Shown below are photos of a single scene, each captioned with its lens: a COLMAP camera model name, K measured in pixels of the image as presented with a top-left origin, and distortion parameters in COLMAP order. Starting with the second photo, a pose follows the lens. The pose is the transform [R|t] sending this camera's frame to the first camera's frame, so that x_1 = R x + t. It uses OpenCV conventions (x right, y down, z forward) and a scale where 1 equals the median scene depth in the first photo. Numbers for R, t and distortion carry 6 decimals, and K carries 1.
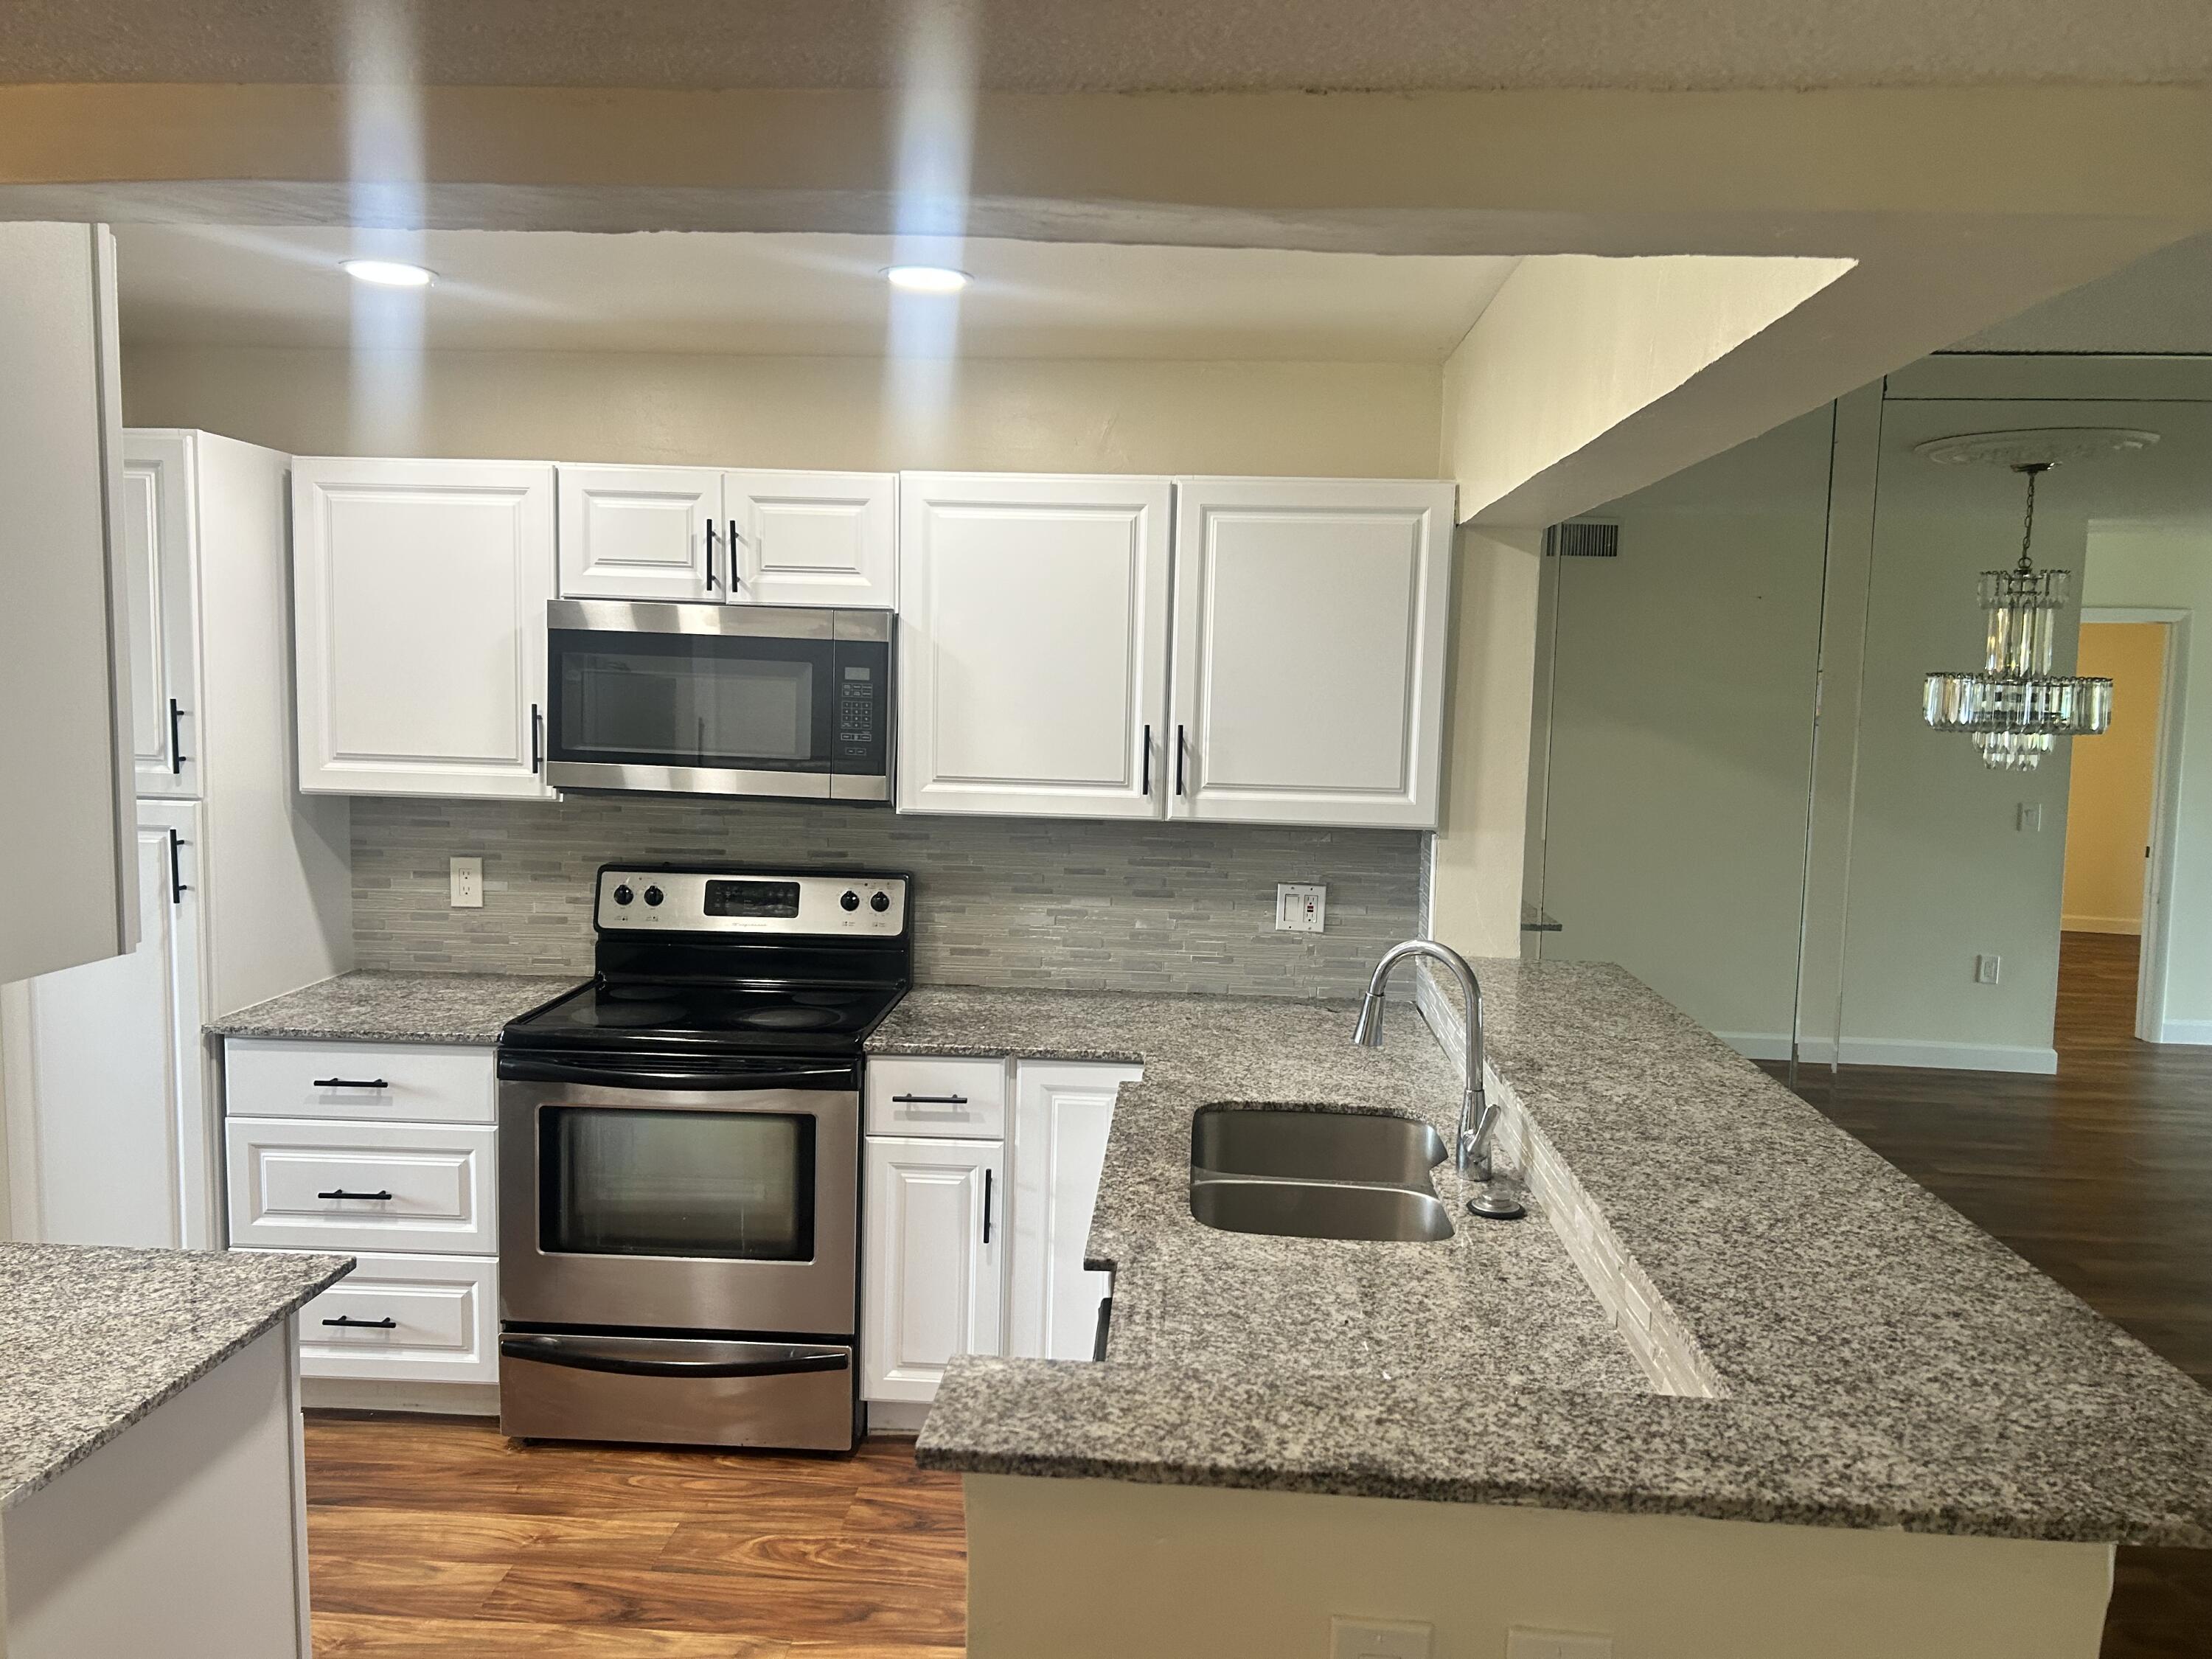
lens RADIAL K [[1768.3, 0, 1106.0], [0, 1768.3, 829.5], [0, 0, 1]] dist [0.038989, -0.085010]
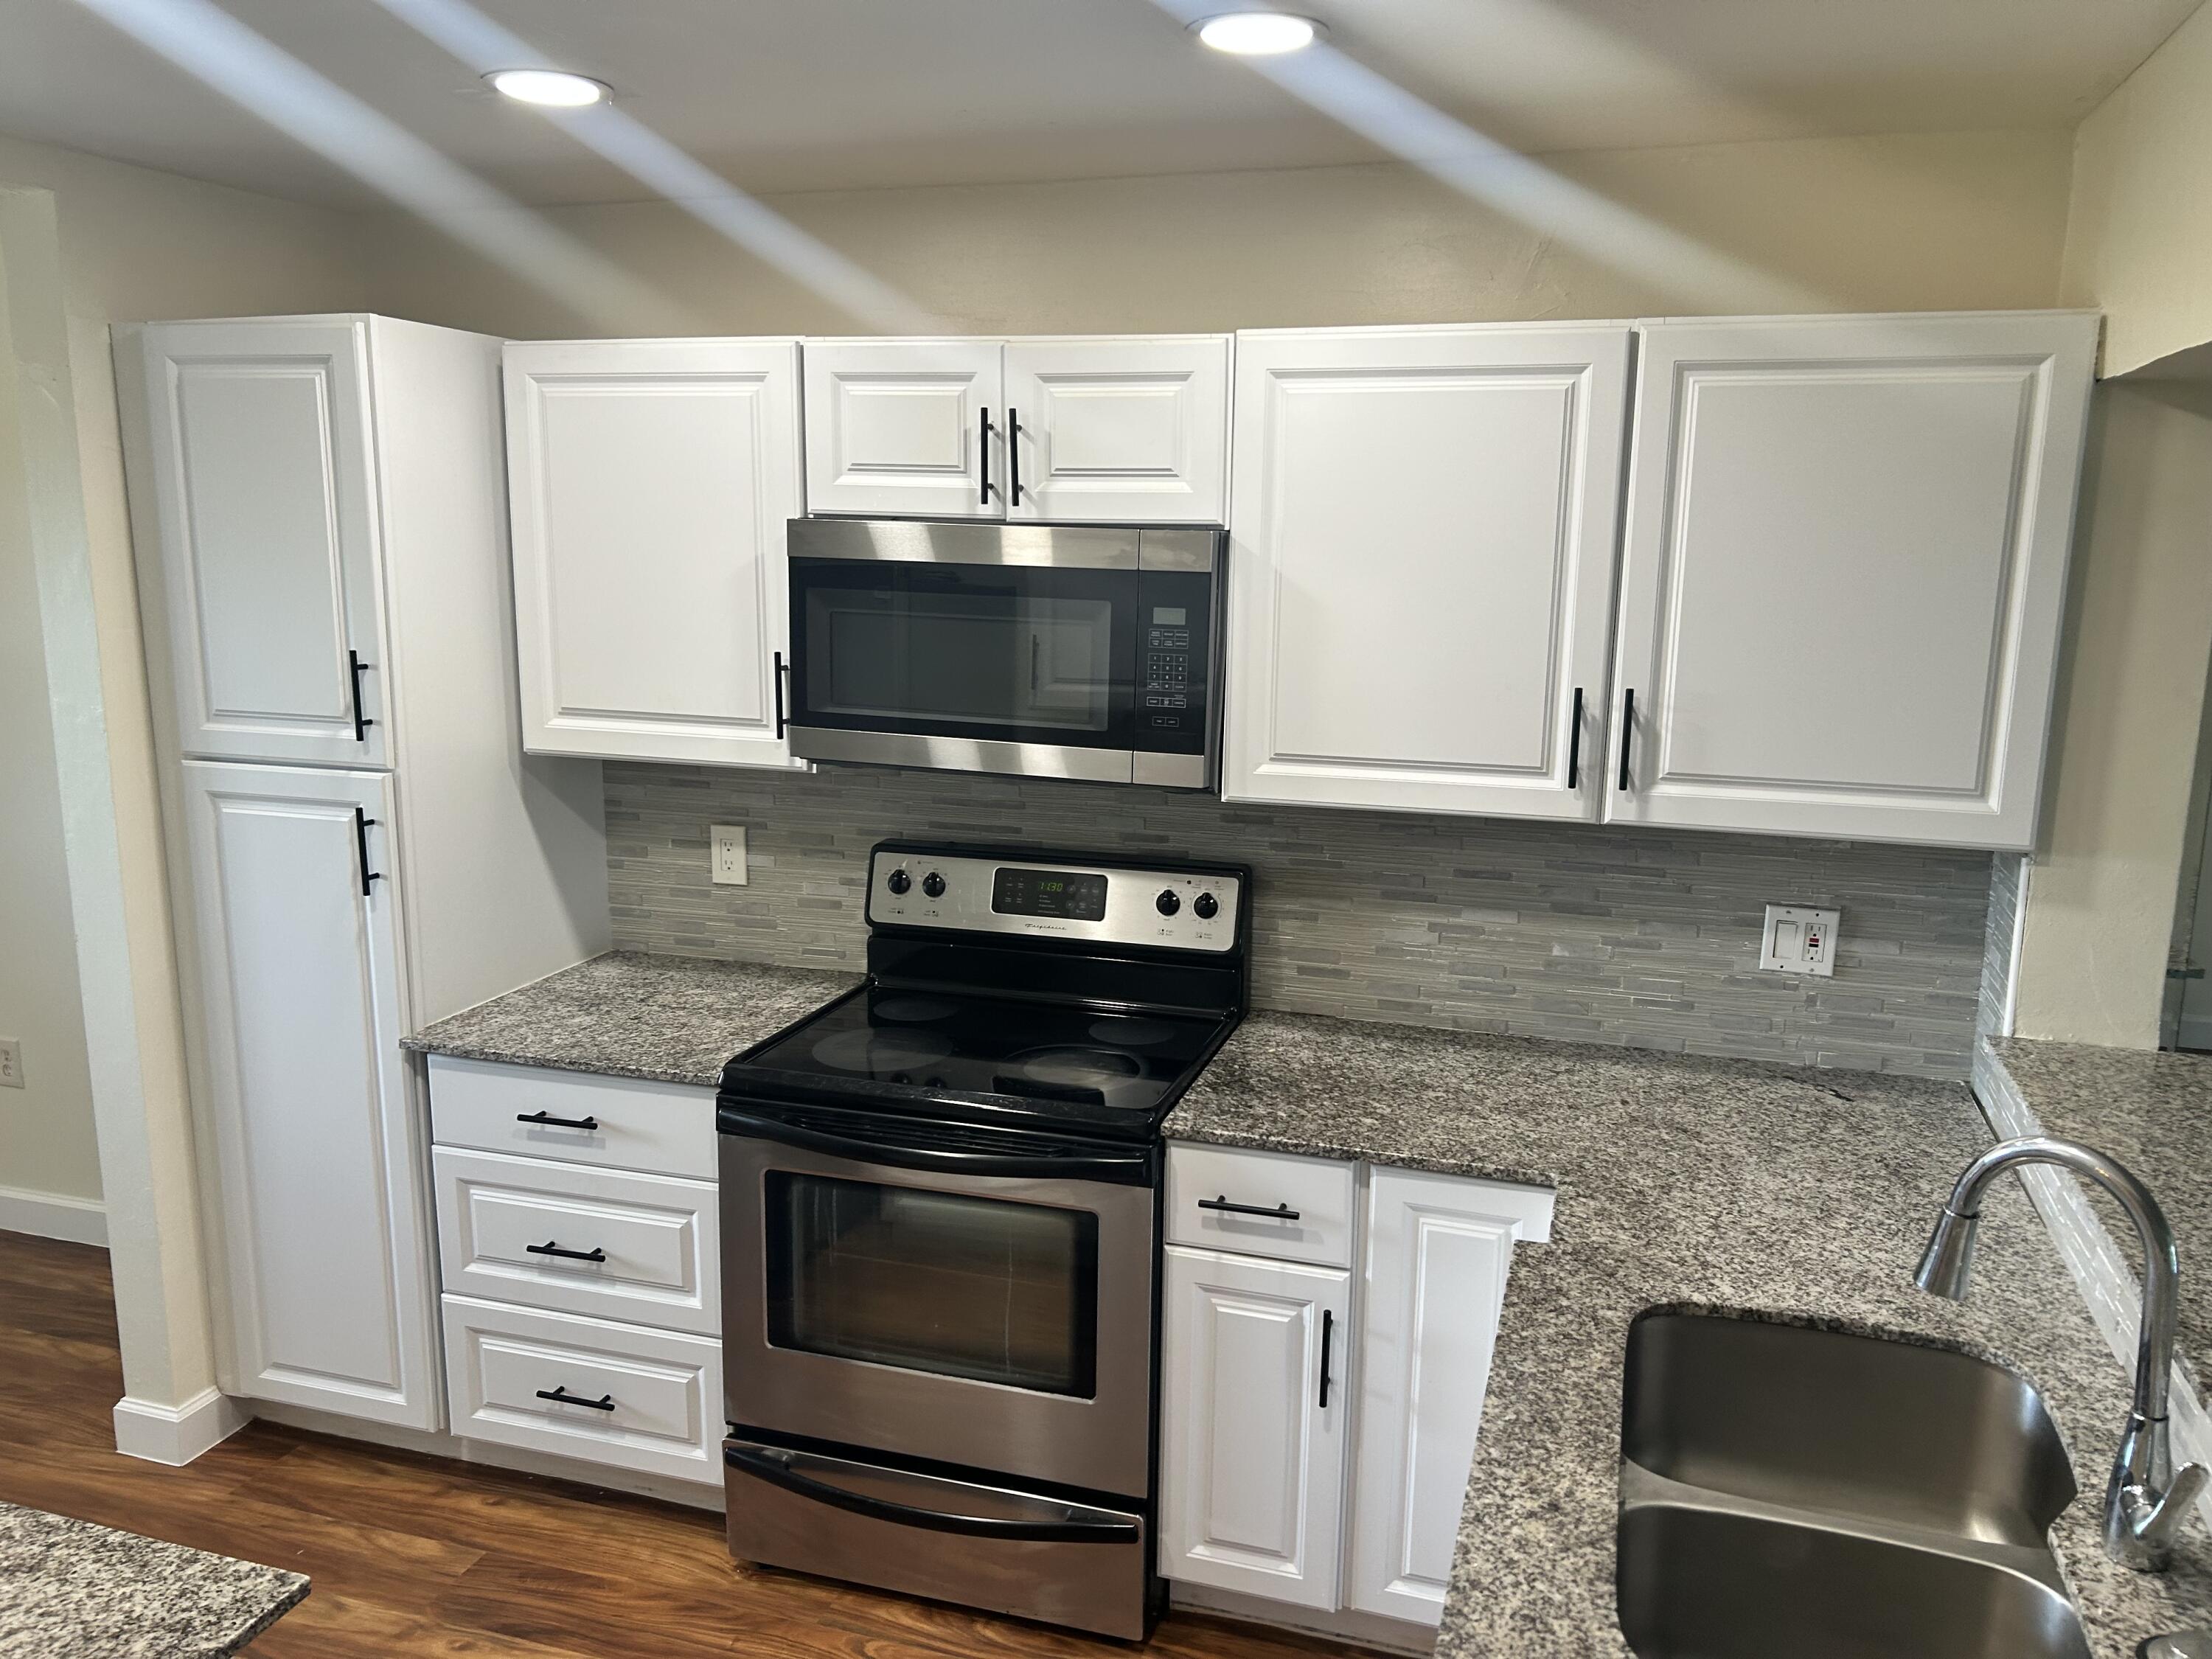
lens RADIAL K [[1655.0, 0, 1106.0], [0, 1655.0, 829.5], [0, 0, 1]] dist [0.093888, -0.183203]
pose [[0.966944, 0.033629, -0.252762, 0.011421], [-0.009142, 0.995200, 0.097436, -0.066509], [0.254825, -0.091904, 0.962610, 0.318695]]
